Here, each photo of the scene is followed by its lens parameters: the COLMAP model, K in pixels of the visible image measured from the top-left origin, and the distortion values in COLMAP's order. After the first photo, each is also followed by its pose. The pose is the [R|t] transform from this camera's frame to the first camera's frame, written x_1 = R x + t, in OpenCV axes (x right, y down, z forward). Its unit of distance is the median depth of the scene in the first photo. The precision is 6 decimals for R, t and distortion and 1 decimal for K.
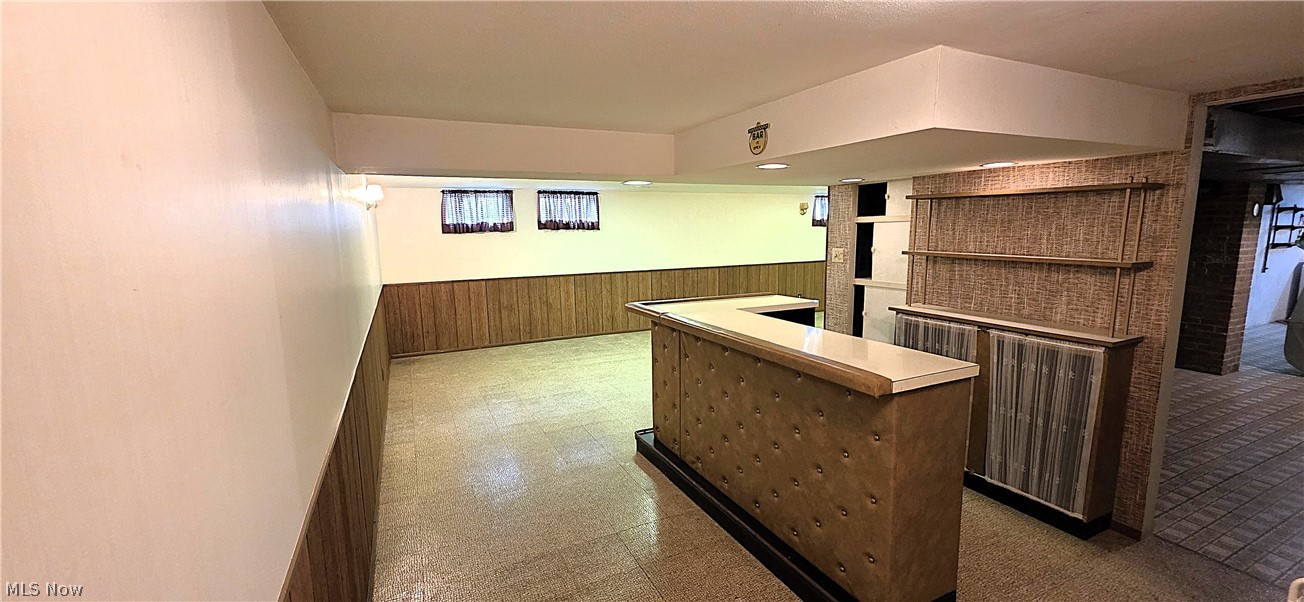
lens RADIAL K [[517.8, 0, 652.0], [0, 517.8, 301.0], [0, 0, 1]] dist [0.000171, -0.000559]
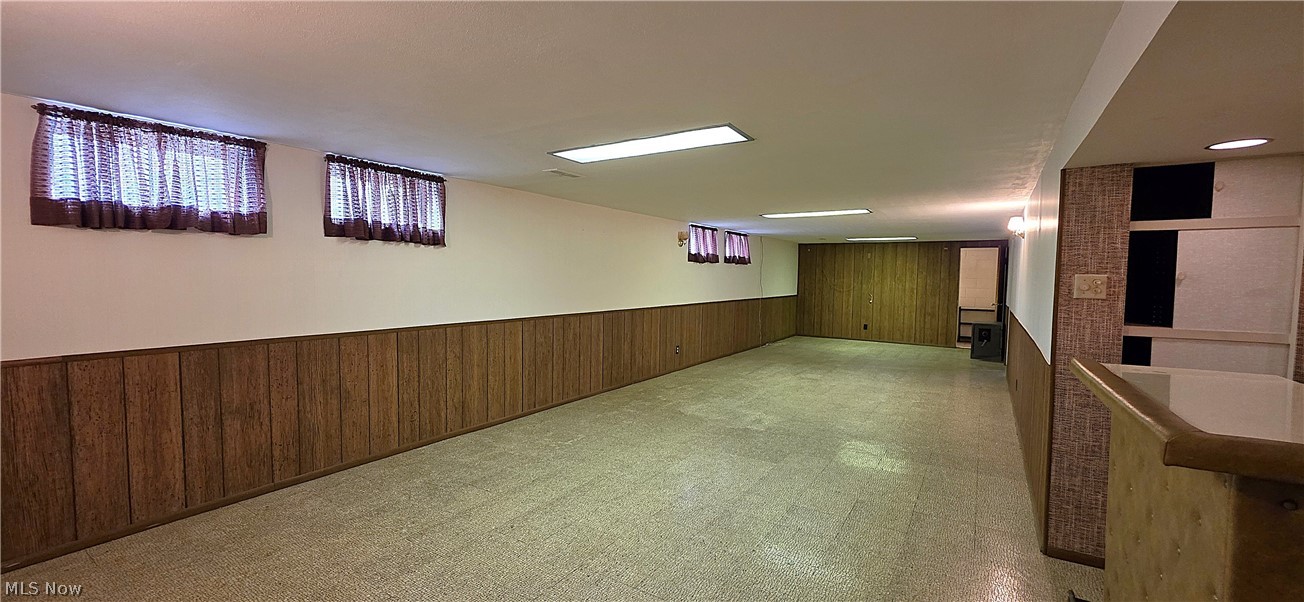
lens RADIAL K [[517.8, 0, 652.0], [0, 517.8, 301.0], [0, 0, 1]] dist [0.000171, -0.000559]
pose [[0.852445, 0.000786, 0.522817, -0.222840], [0.045931, 0.996020, -0.076388, -0.031082], [-0.520796, 0.089130, 0.849016, 0.471224]]
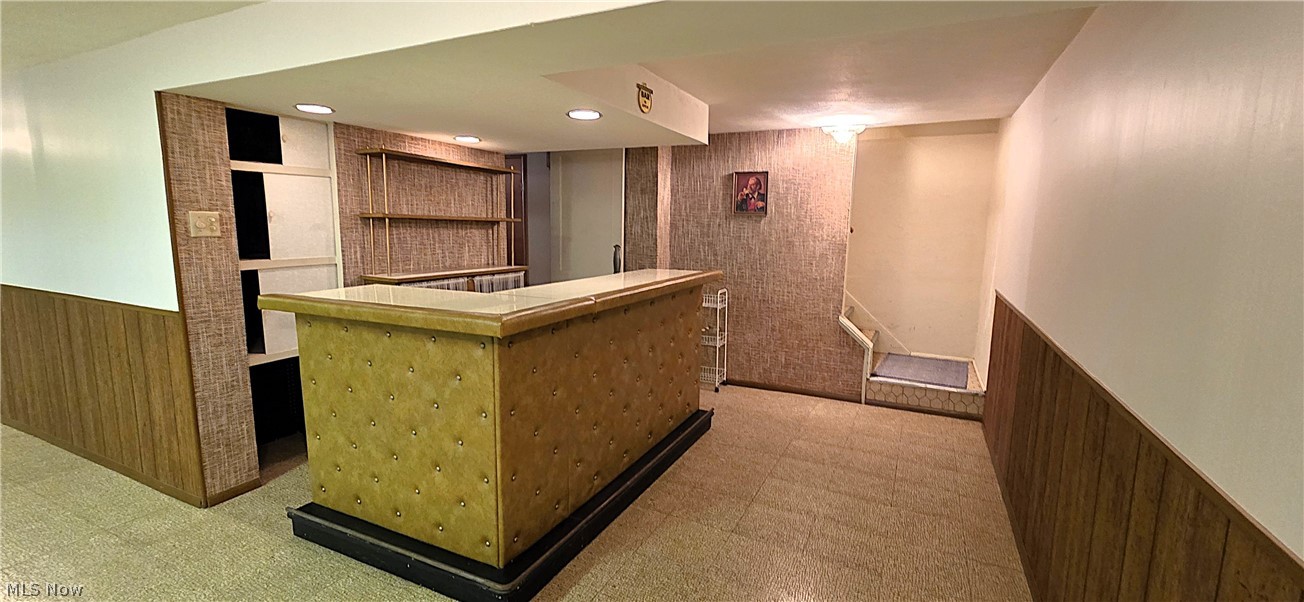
lens RADIAL K [[551.8, 0, 652.0], [0, 551.8, 301.0], [0, 0, 1]] dist [-0.000364, -0.000138]
pose [[-0.621093, -0.100629, 0.777250, -0.257713], [0.106917, 0.971573, 0.211224, -0.050332], [-0.776410, 0.214291, -0.592678, 0.613628]]
